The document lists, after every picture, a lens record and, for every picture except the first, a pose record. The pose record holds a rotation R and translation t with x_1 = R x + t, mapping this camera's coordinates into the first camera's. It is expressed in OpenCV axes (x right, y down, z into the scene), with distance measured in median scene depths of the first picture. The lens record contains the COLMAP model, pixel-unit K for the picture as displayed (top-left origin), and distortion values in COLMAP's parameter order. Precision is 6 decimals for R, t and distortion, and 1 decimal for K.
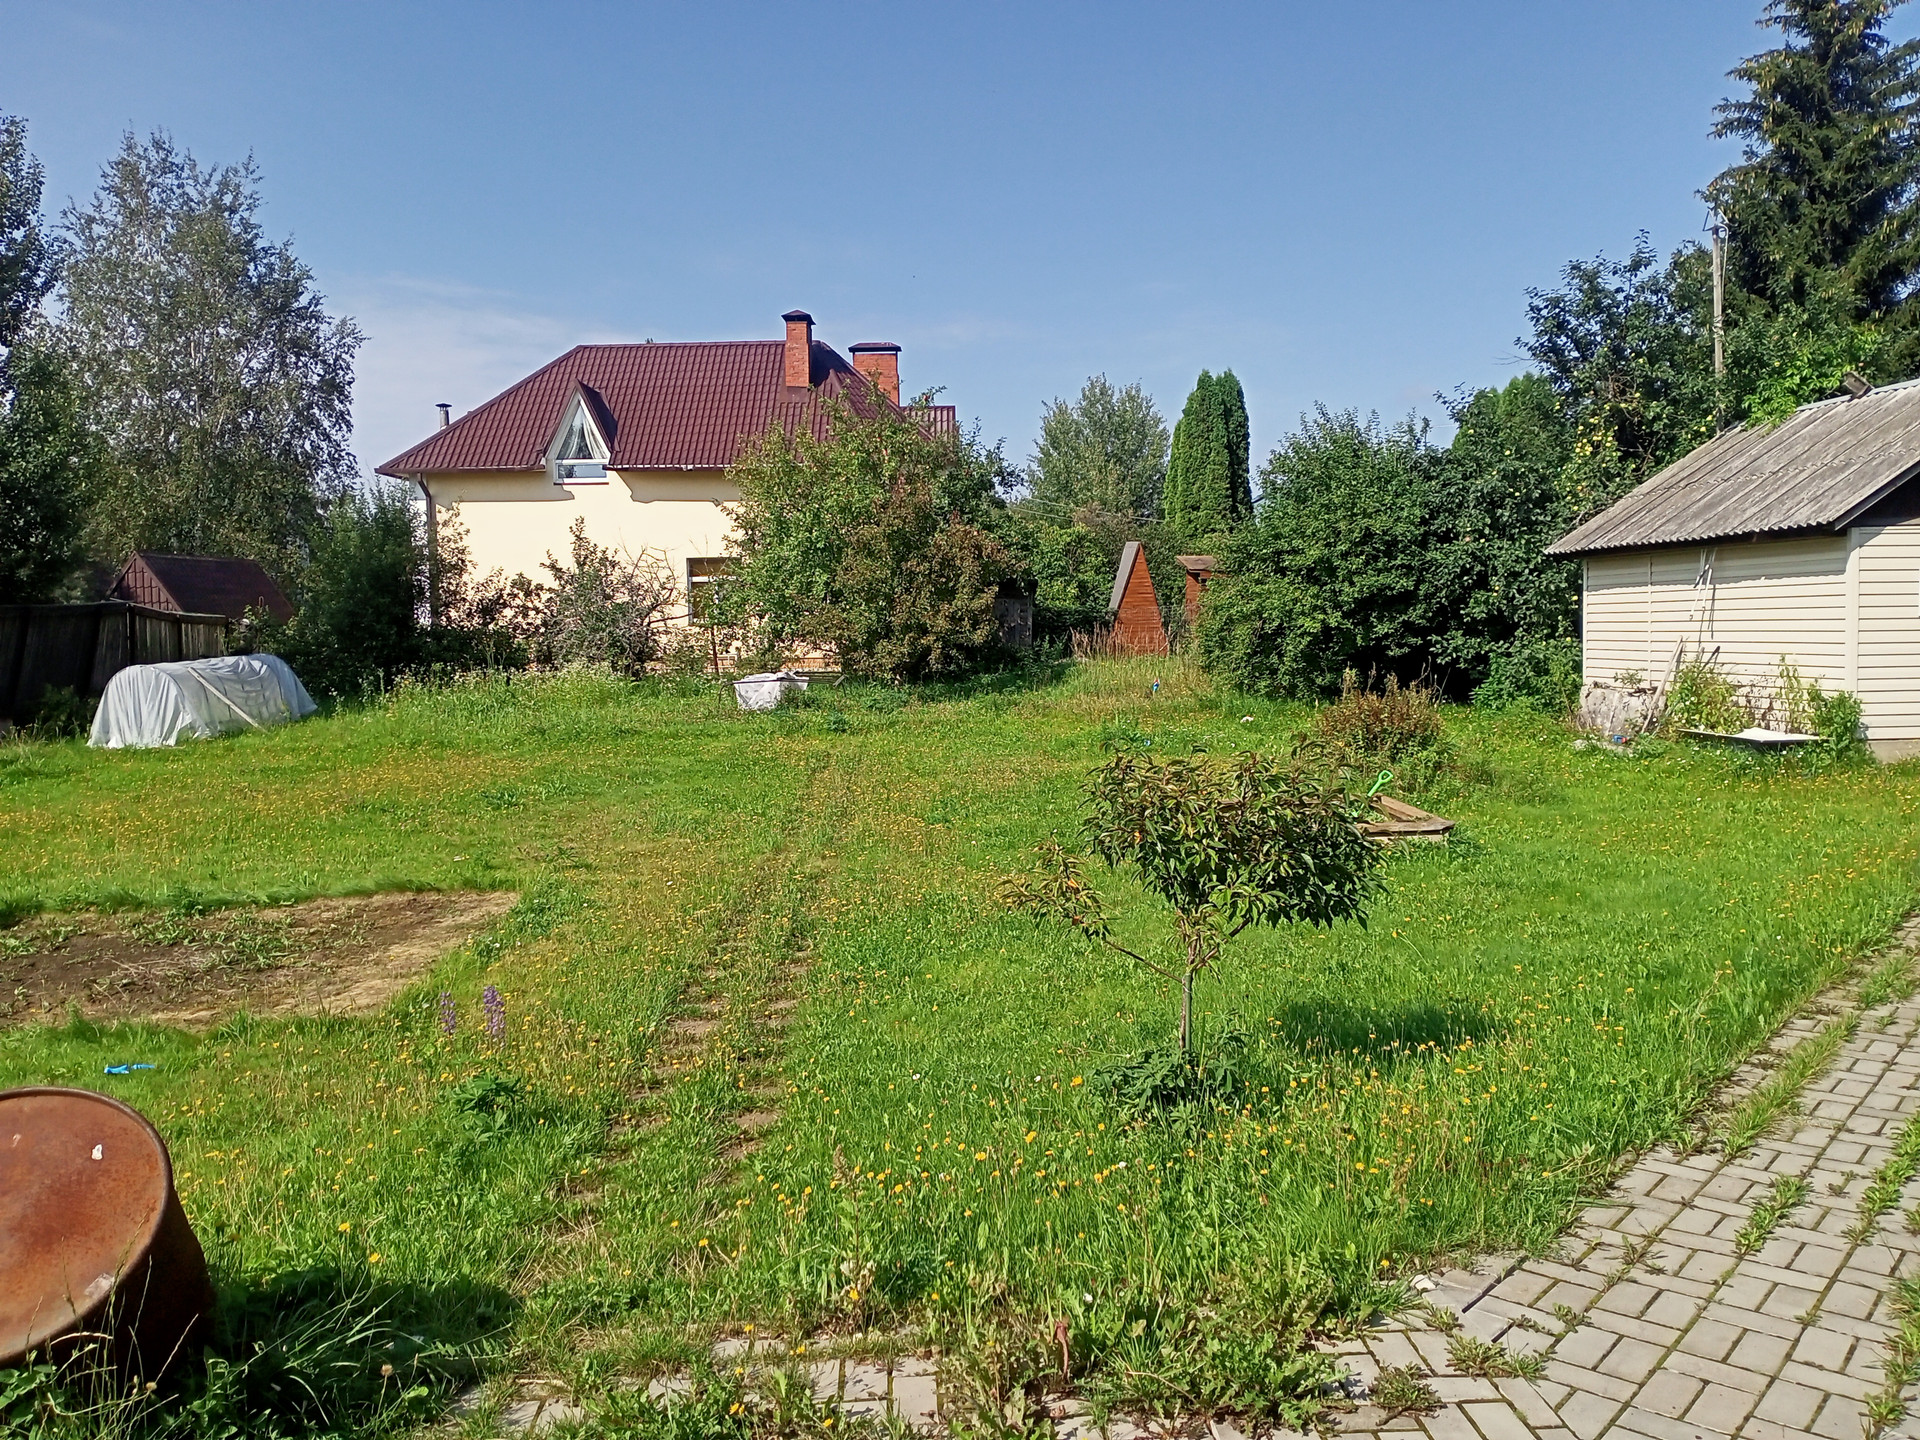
lens RADIAL K [[1571.3, 0, 938.1], [0, 1571.3, 718.4], [0, 0, 1]] dist [0.066818, -0.133475]
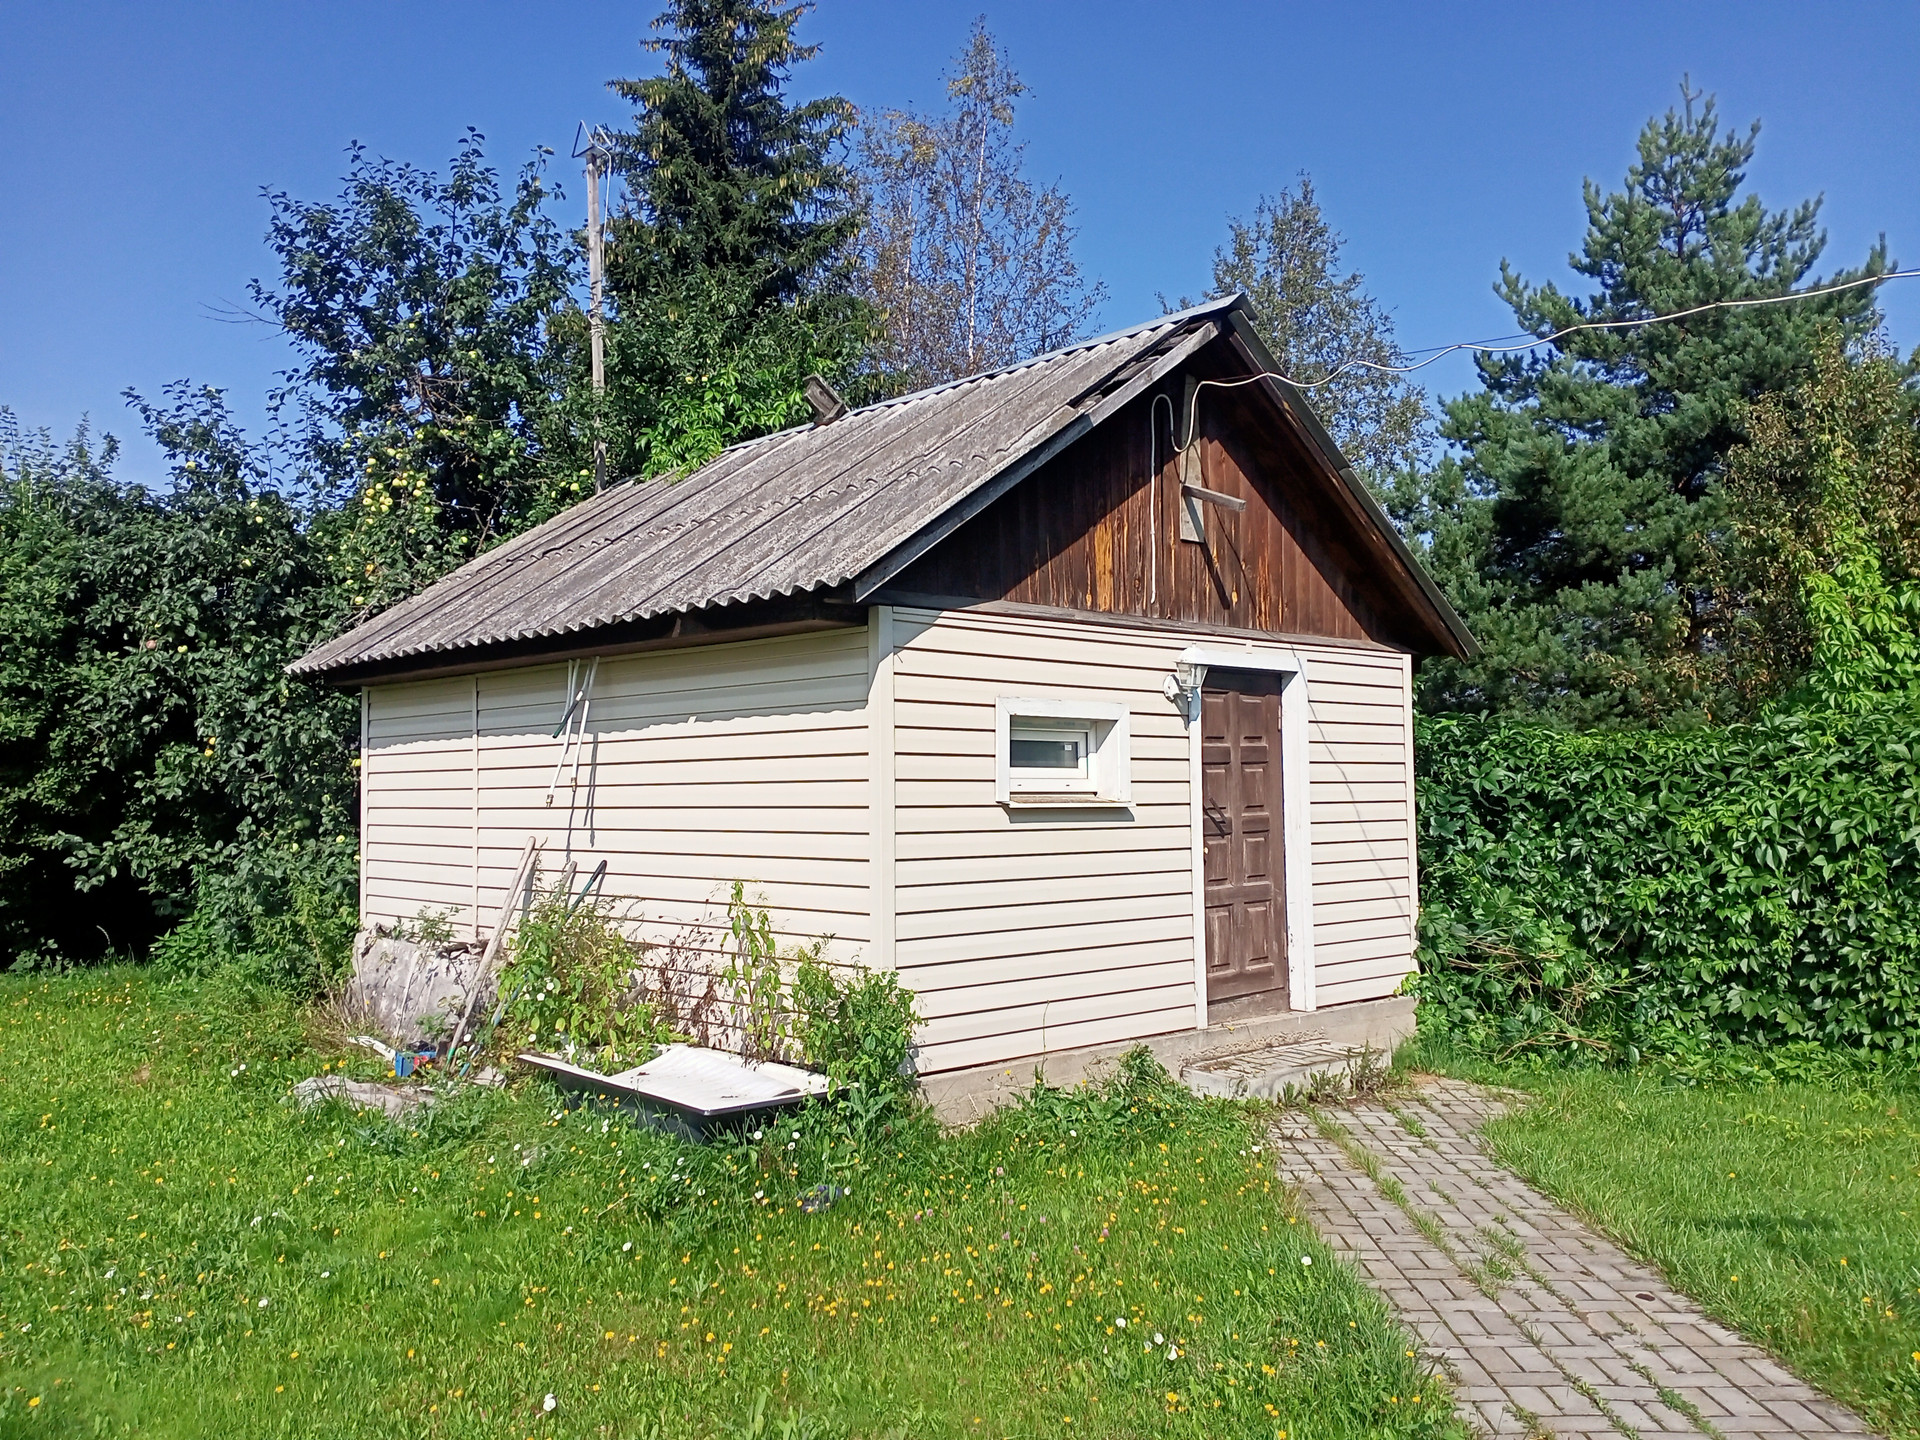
lens RADIAL K [[1571.3, 0, 965.6], [0, 1571.3, 751.4], [0, 0, 1]] dist [0.066818, -0.133475]
pose [[0.773458, 0.033103, 0.632982, 0.237140], [0.026940, 0.996016, -0.085007, -0.030335], [-0.633275, 0.082802, 0.769485, 0.485471]]
